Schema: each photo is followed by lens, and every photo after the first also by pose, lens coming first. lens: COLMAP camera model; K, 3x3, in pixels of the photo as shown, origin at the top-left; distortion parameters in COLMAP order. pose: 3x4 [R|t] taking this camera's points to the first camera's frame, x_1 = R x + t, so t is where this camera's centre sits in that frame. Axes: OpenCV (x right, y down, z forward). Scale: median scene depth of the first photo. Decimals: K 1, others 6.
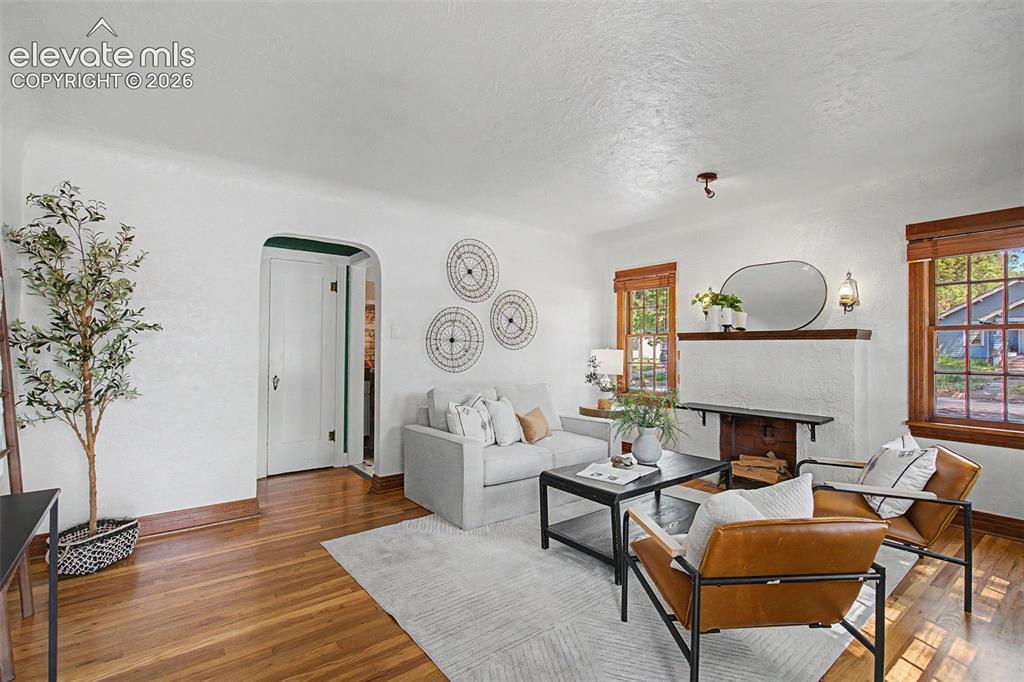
lens RADIAL K [[466.2, 0, 511.5], [0, 466.2, 341.8], [0, 0, 1]] dist [-0.005131, 0.001950]
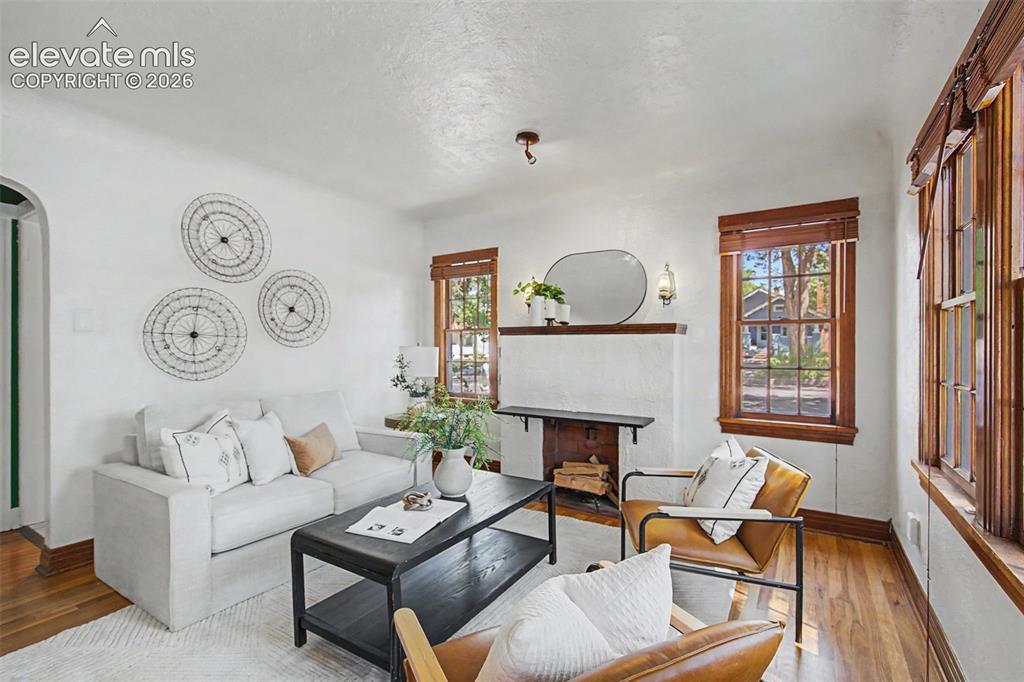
lens RADIAL K [[466.2, 0, 510.6], [0, 466.2, 346.5], [0, 0, 1]] dist [-0.005131, 0.001950]
pose [[0.940936, -0.007308, 0.338507, 0.101402], [0.001466, 0.999846, 0.017509, 0.002987], [-0.338582, -0.015979, 0.940801, 0.210405]]
